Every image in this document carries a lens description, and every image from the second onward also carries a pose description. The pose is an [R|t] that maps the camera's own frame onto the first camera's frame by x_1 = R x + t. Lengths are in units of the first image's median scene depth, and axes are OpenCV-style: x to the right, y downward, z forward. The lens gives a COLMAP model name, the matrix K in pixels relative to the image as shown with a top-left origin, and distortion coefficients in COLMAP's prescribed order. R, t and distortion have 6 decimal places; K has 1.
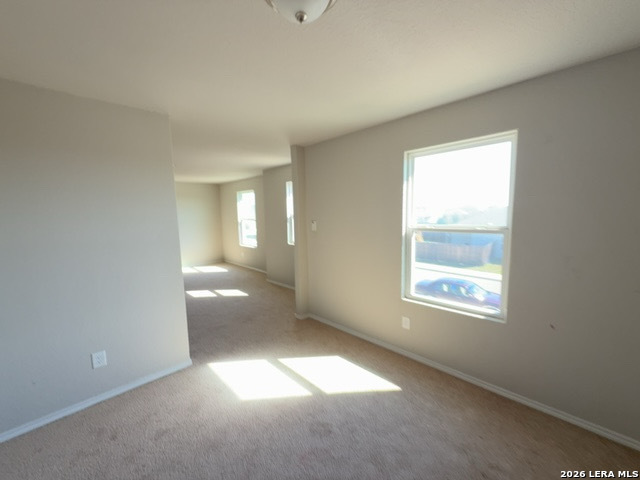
lens RADIAL K [[258.3, 0, 319.0], [0, 258.3, 237.9], [0, 0, 1]] dist [0.002389, 0.000265]
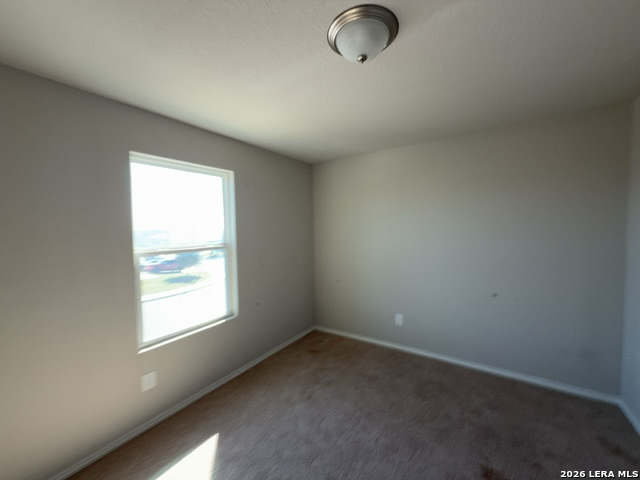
lens RADIAL K [[258.3, 0, 320.8], [0, 258.3, 240.9], [0, 0, 1]] dist [0.002389, 0.000265]
pose [[-0.216962, -0.019072, 0.975994, -0.533059], [0.123596, 0.991226, 0.046845, -0.044094], [-0.968324, 0.130793, -0.212701, 0.703274]]
